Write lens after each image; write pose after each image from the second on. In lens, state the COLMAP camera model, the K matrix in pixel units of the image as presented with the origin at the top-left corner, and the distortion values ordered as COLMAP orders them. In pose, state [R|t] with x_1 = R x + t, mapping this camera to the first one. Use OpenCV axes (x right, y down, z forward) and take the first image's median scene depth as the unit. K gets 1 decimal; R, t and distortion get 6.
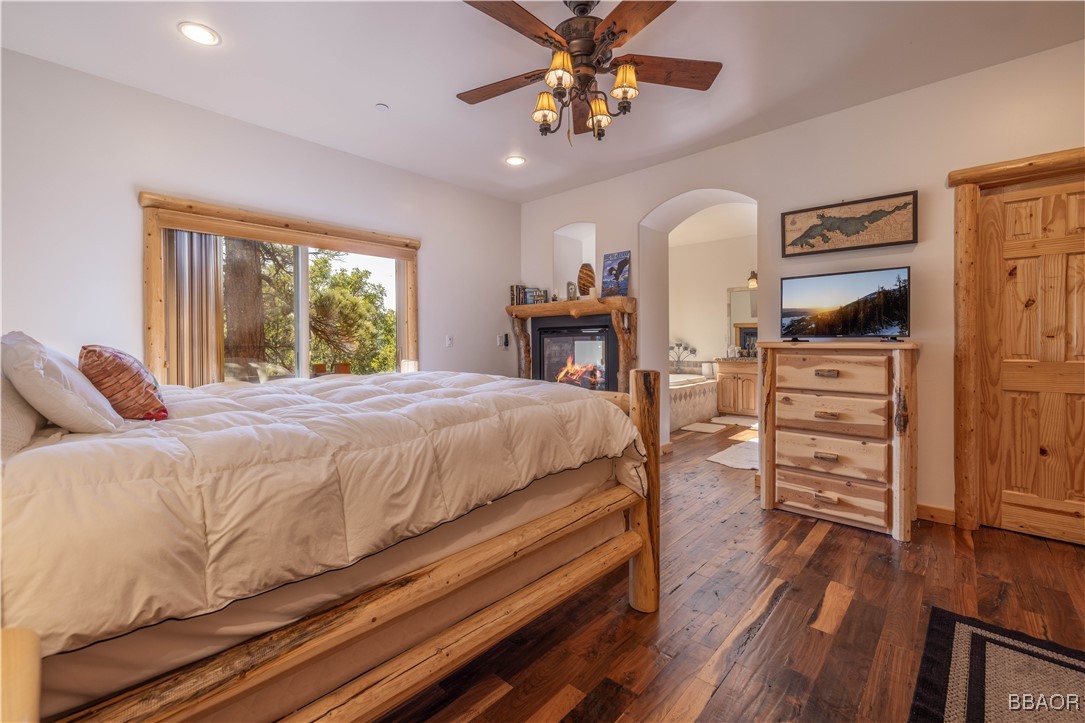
lens RADIAL K [[463.4, 0, 546.1], [0, 463.4, 352.1], [0, 0, 1]] dist [-0.001189, -0.000122]
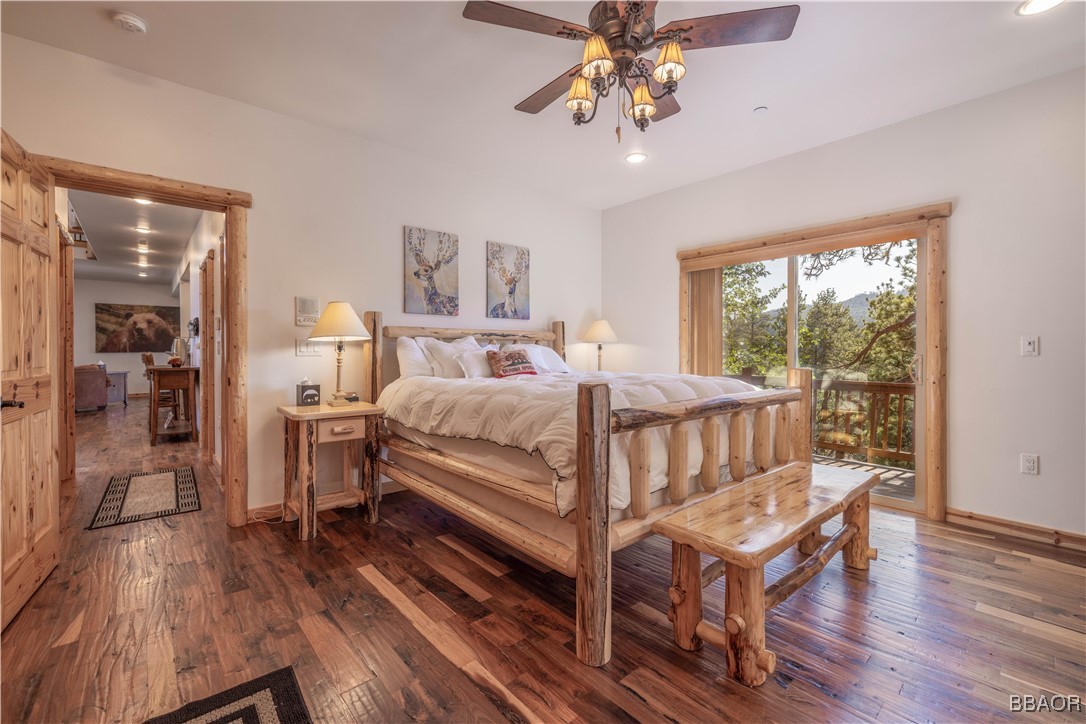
lens RADIAL K [[481.7, 0, 543.0], [0, 481.7, 362.0], [0, 0, 1]] dist [-0.002335, -0.000474]
pose [[-0.134049, 0.035552, -0.990337, 1.363194], [-0.020704, 0.999038, 0.038667, -0.041129], [0.990758, 0.025687, -0.133184, 1.260517]]
